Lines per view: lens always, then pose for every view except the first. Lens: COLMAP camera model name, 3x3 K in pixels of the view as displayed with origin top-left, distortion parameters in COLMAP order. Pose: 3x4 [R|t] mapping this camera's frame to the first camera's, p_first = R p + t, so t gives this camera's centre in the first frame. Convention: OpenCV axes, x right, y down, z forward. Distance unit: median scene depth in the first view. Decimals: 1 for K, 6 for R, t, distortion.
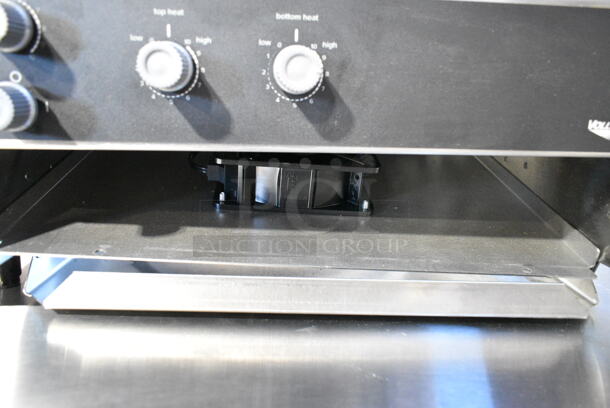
lens RADIAL K [[468.5, 0, 310.2], [0, 468.5, 203.2], [0, 0, 1]] dist [-0.025101, 0.011594]
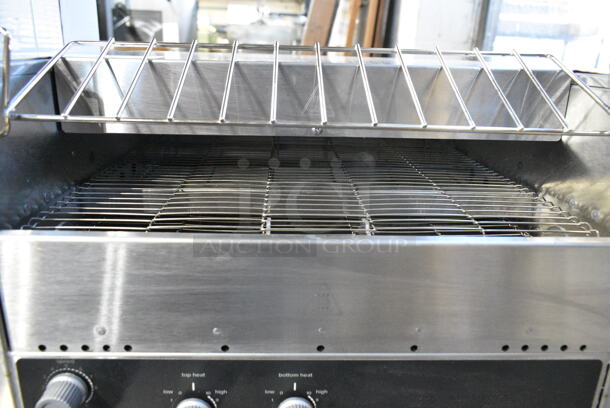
lens RADIAL K [[468.5, 0, 304.6], [0, 468.5, 203.3], [0, 0, 1]] dist [-0.025101, 0.011594]
pose [[0.999602, 0.009409, -0.026599, 0.024880], [-0.007658, 0.997845, 0.065165, -0.930714], [0.027155, -0.064936, 0.997520, -0.212021]]
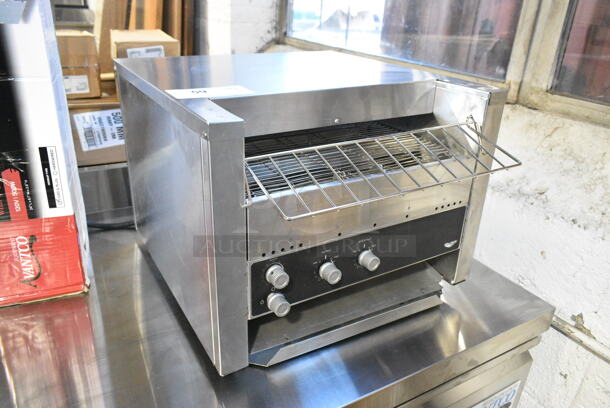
lens RADIAL K [[468.5, 0, 304.8], [0, 468.5, 207.1], [0, 0, 1]] dist [-0.025101, 0.011594]
pose [[0.887466, -0.189689, 0.420027, -1.425937], [0.102452, 0.969766, 0.221488, -1.209718], [-0.449341, -0.153530, 0.880069, -1.185689]]
